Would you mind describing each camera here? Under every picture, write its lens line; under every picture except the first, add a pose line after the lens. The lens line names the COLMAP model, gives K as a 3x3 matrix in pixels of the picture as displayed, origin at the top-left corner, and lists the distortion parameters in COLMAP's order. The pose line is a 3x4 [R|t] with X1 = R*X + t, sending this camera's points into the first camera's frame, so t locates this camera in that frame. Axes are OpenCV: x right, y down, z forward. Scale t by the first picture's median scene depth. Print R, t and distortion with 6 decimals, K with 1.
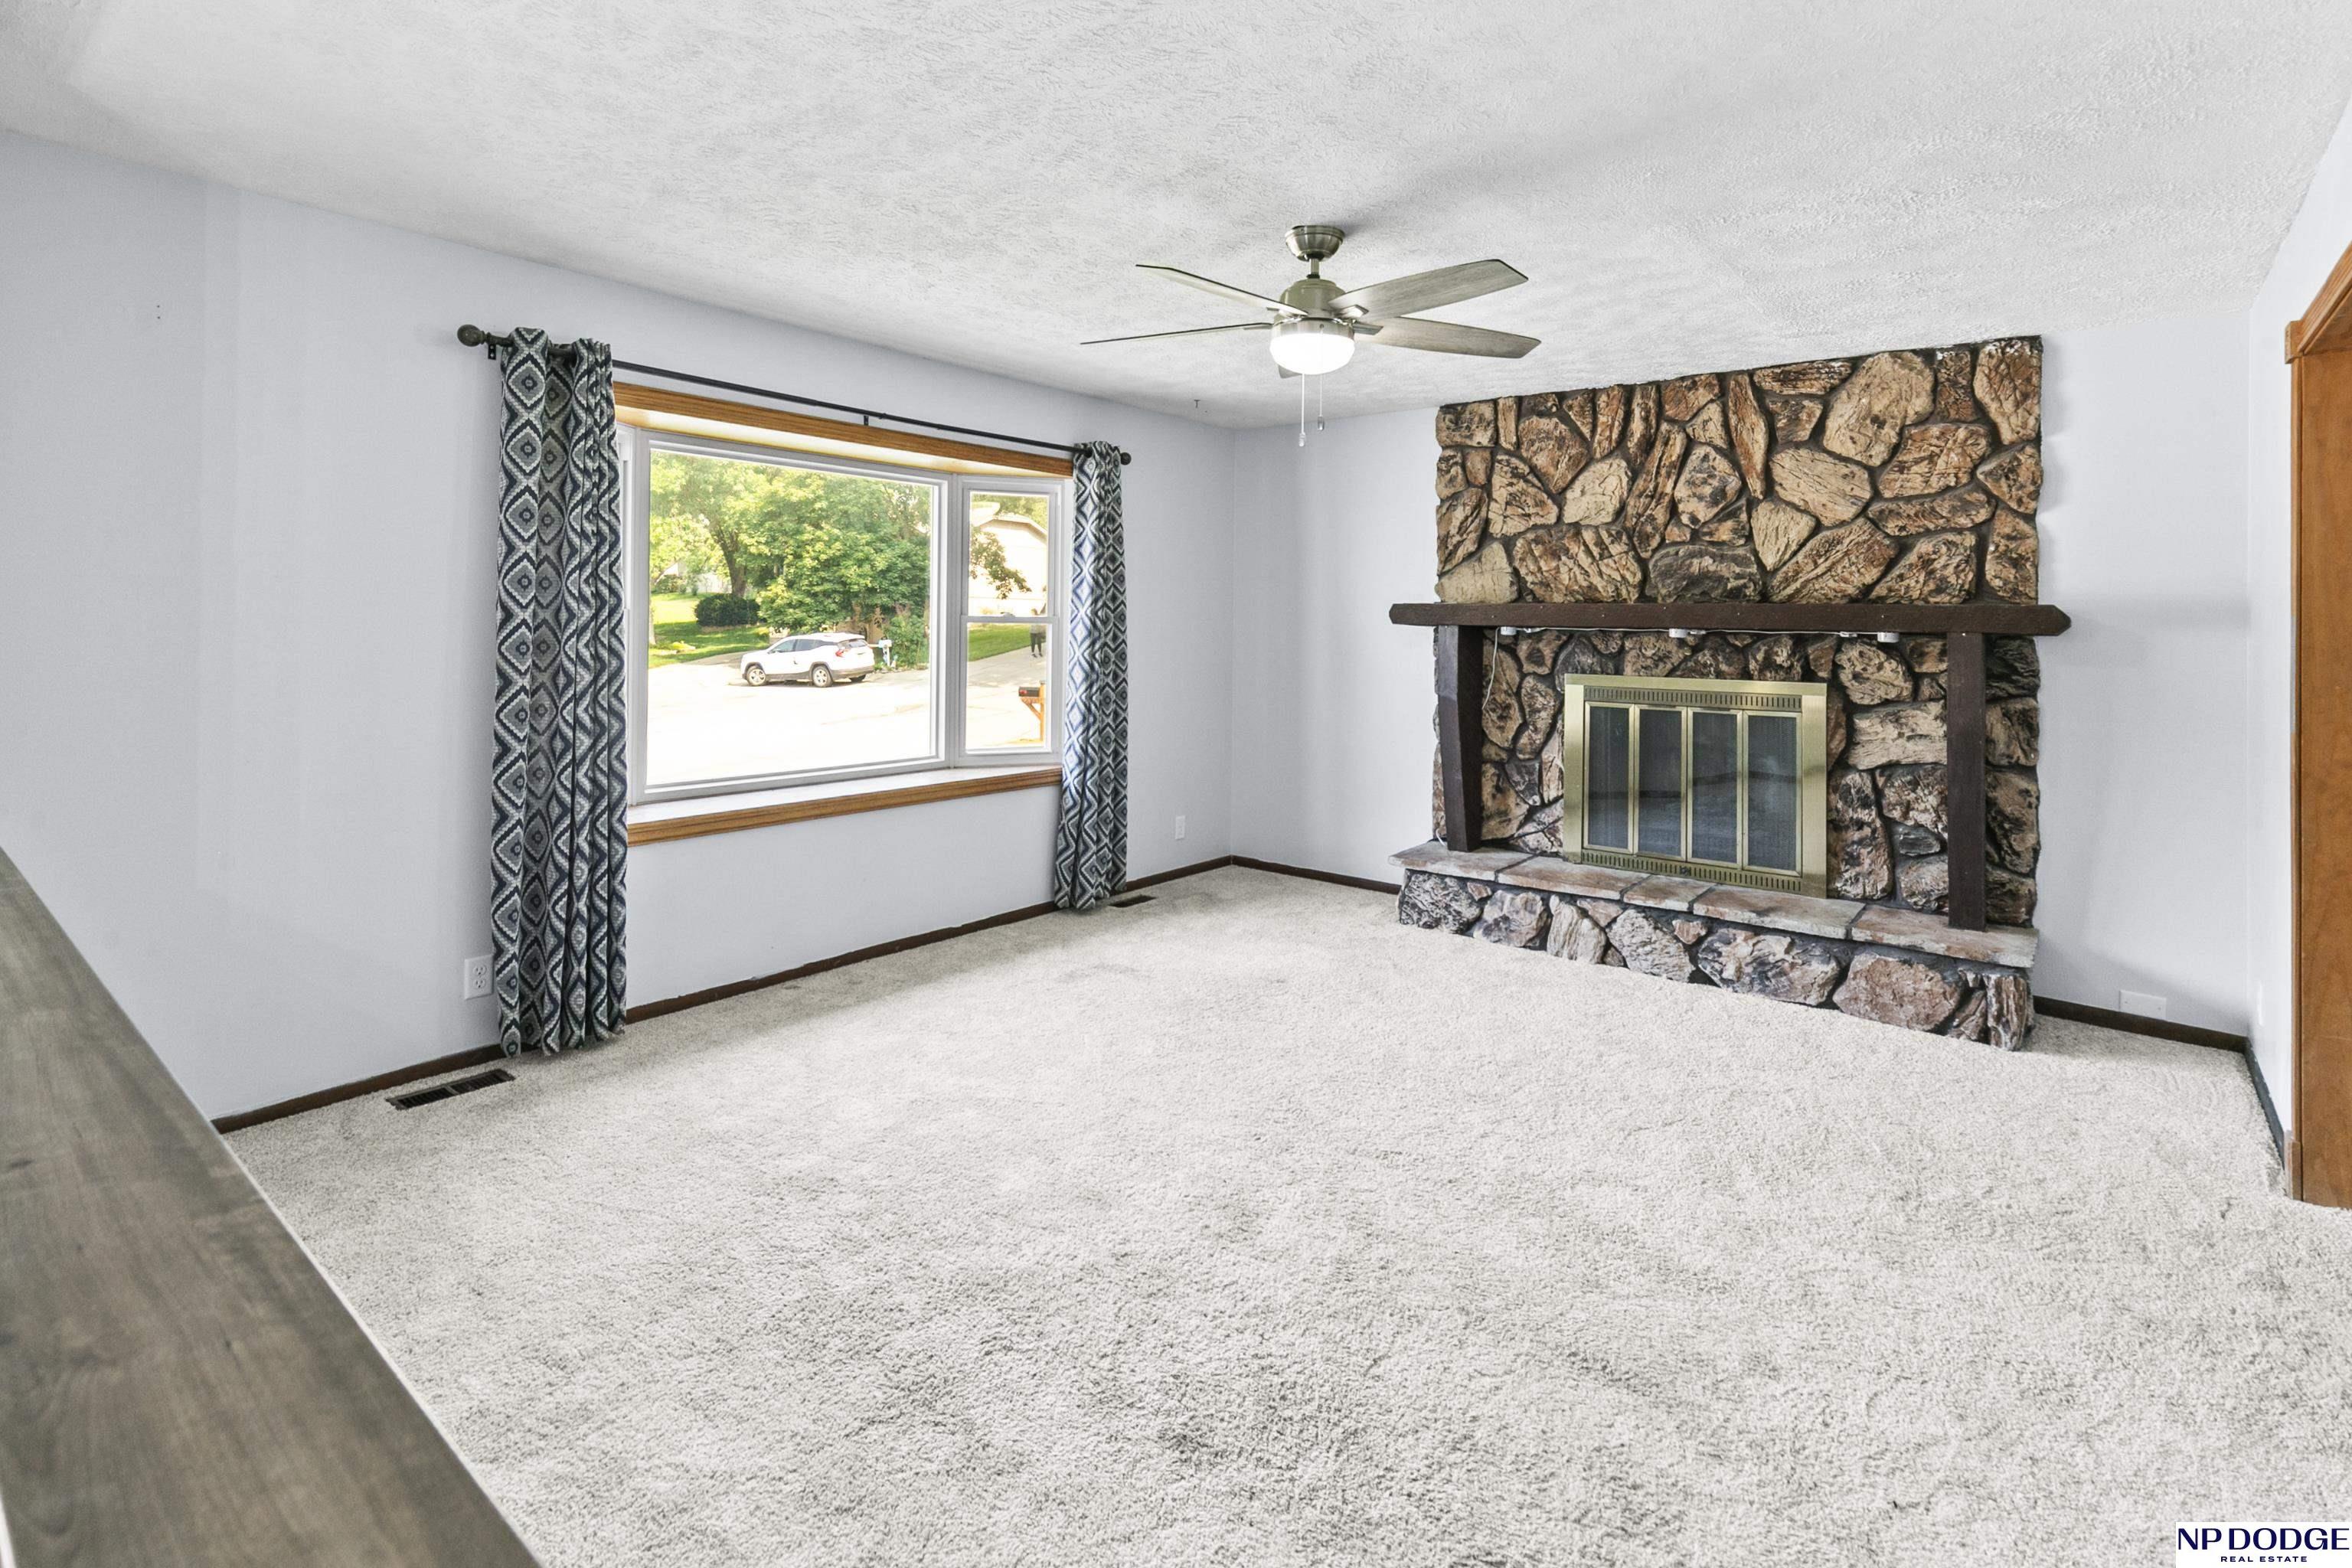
lens RADIAL K [[1113.2, 0, 1184.3], [0, 1113.2, 611.2], [0, 0, 1]] dist [0.015651, -0.005681]
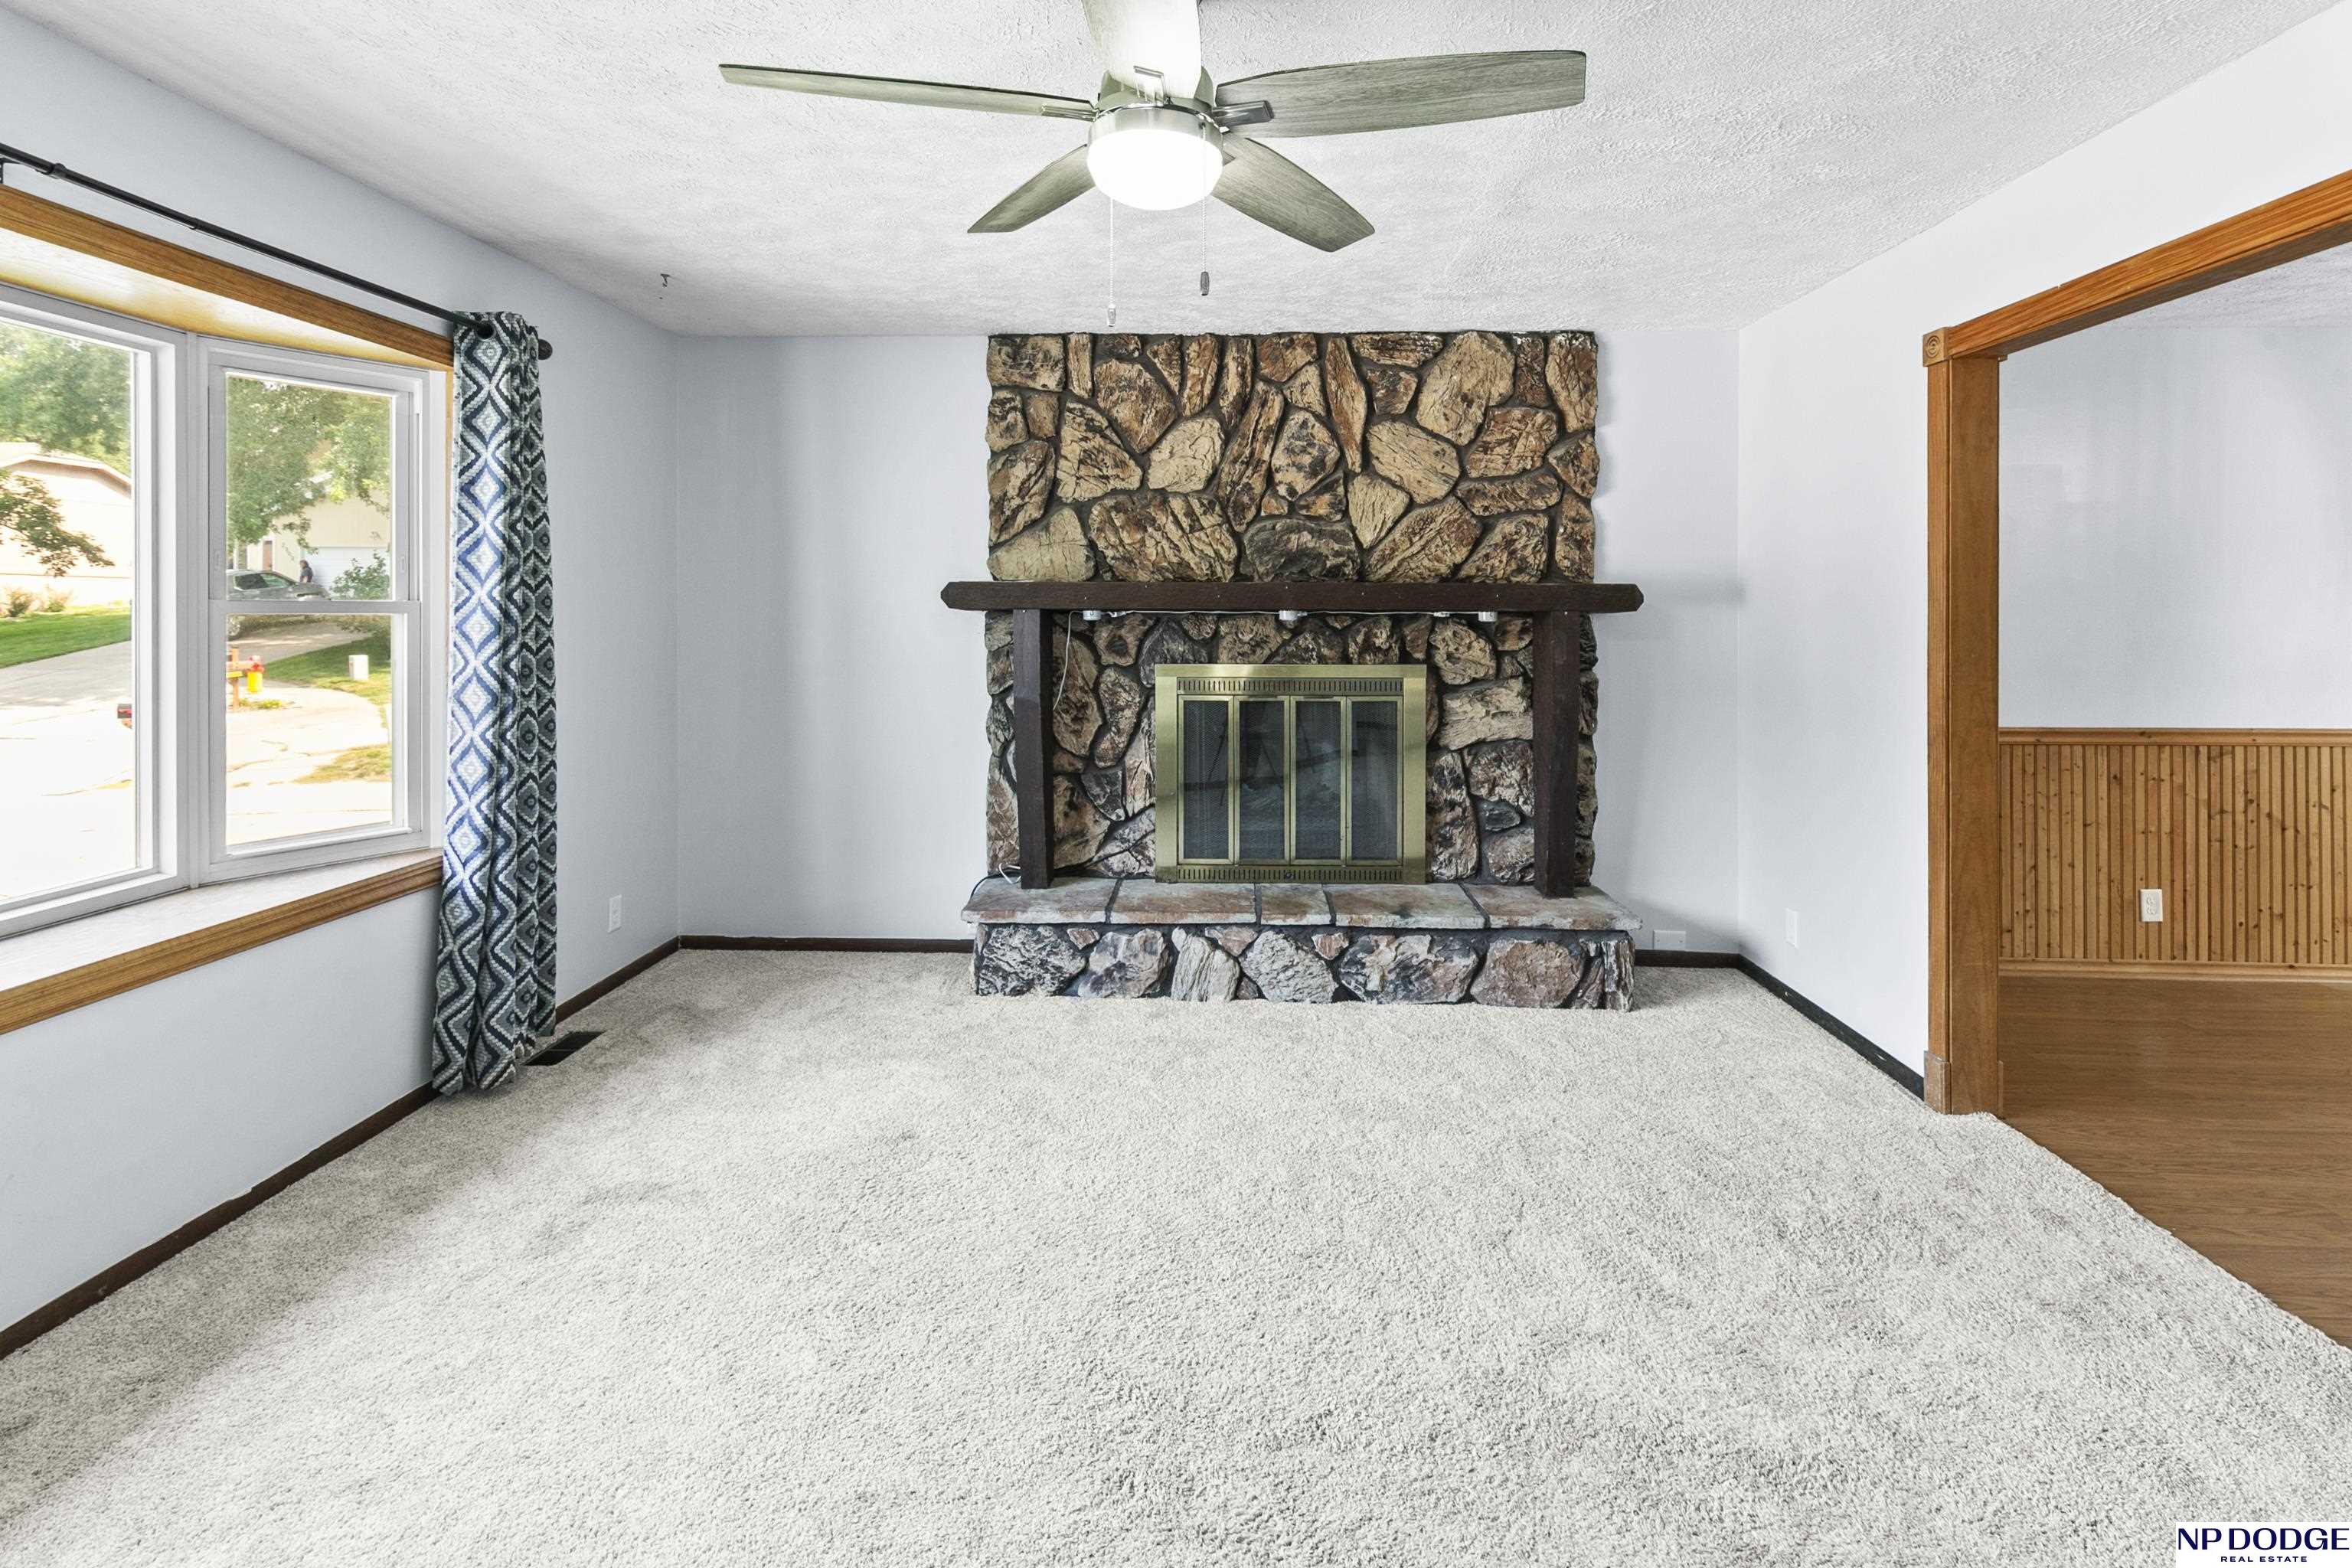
lens RADIAL K [[1113.2, 0, 1184.3], [0, 1113.2, 611.2], [0, 0, 1]] dist [0.015651, -0.005681]
pose [[0.804689, -0.011766, 0.593579, -0.160206], [0.002413, 0.999860, 0.016548, 0.001228], [-0.593691, -0.011884, 0.804605, 0.320728]]
